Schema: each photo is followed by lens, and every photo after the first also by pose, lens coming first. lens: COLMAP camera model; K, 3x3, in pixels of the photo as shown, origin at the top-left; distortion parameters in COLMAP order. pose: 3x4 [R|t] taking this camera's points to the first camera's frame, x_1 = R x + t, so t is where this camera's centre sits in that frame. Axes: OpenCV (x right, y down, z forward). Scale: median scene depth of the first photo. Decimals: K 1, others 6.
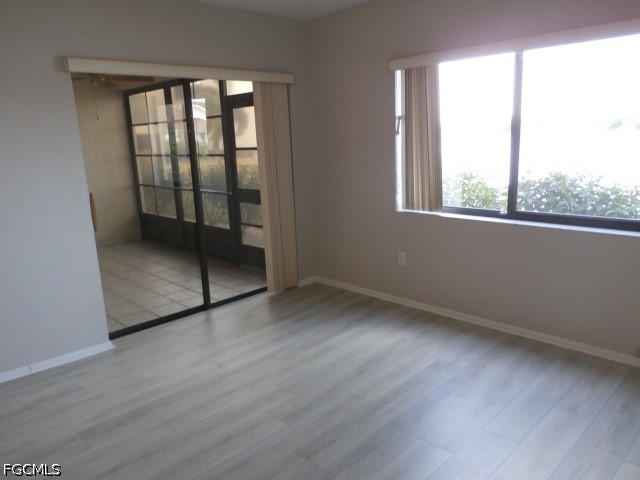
lens RADIAL K [[501.9, 0, 307.0], [0, 501.9, 241.7], [0, 0, 1]] dist [0.067817, 0.007389]
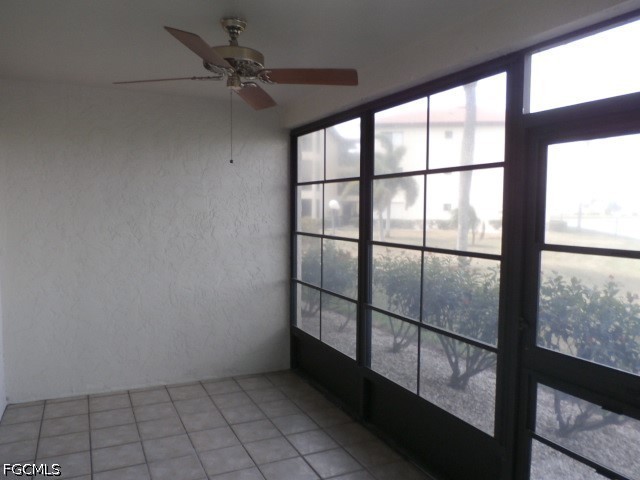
lens RADIAL K [[501.9, 0, 307.0], [0, 501.9, 241.7], [0, 0, 1]] dist [0.067817, 0.007389]
pose [[0.952273, 0.071210, -0.296827, -0.149304], [-0.109351, 0.987453, -0.113924, -0.094167], [0.284990, 0.140945, 0.948111, 0.440617]]
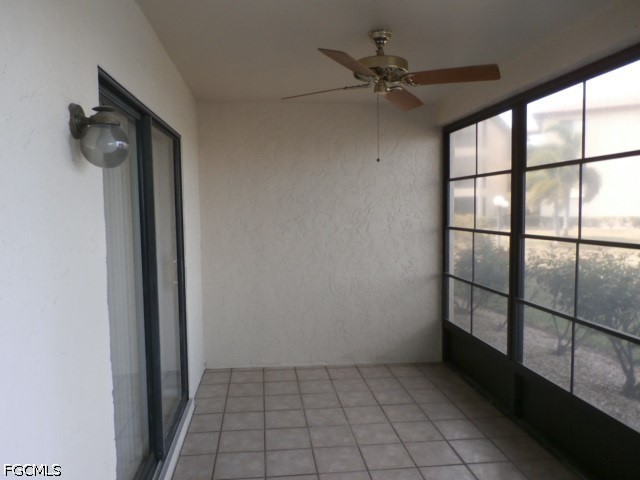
lens RADIAL K [[501.9, 0, 307.0], [0, 501.9, 241.7], [0, 0, 1]] dist [0.067817, 0.007389]
pose [[0.801564, 0.077826, -0.592822, -0.113590], [-0.150025, 0.985953, -0.073415, -0.084215], [0.578781, 0.147785, 0.801980, 0.415841]]
